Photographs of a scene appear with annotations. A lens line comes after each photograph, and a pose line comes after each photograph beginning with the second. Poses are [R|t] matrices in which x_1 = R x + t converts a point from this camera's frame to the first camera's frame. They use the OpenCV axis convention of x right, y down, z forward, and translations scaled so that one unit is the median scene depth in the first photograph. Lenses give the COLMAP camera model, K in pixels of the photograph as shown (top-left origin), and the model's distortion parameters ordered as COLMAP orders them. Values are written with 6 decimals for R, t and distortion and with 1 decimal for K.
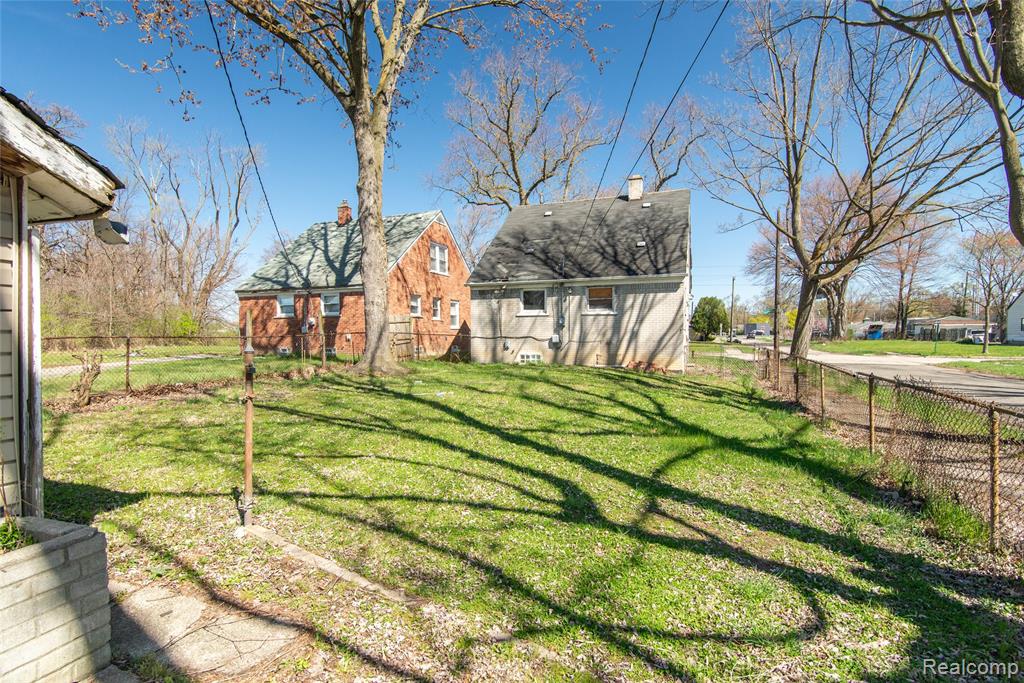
lens RADIAL K [[528.3, 0, 512.0], [0, 528.3, 341.5], [0, 0, 1]] dist [0.001365, 0.000461]
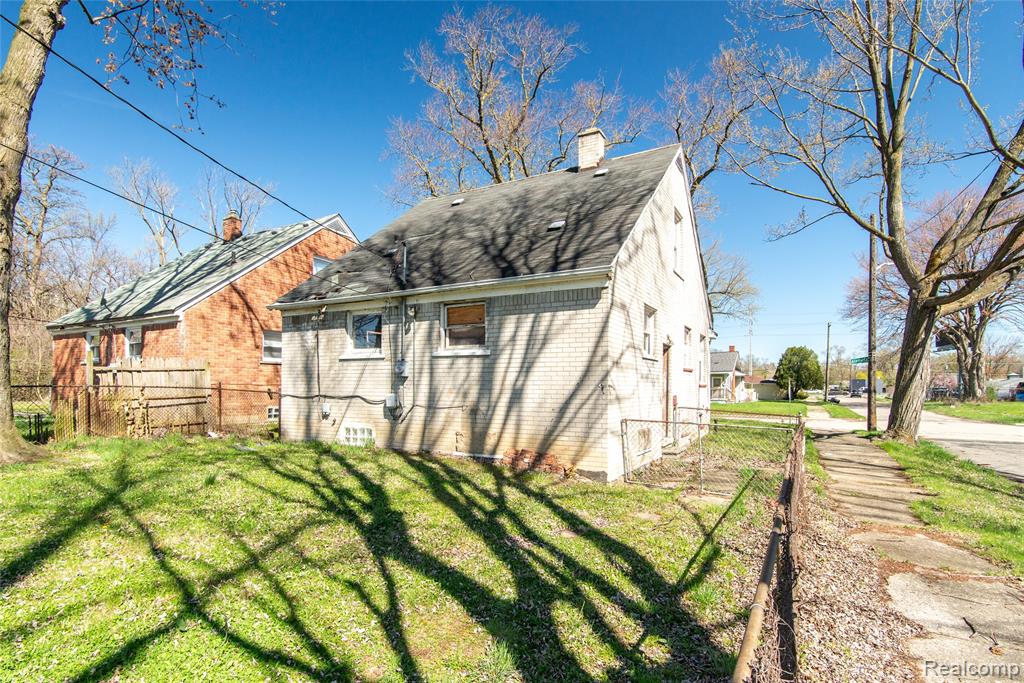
lens RADIAL K [[524.2, 0, 513.0], [0, 524.2, 375.4], [0, 0, 1]] dist [0.001937, -0.000184]
pose [[0.986199, 0.007676, -0.165387, 0.285327], [-0.013779, 0.999264, -0.035786, -0.013110], [0.164990, 0.037571, 0.985579, 0.467708]]
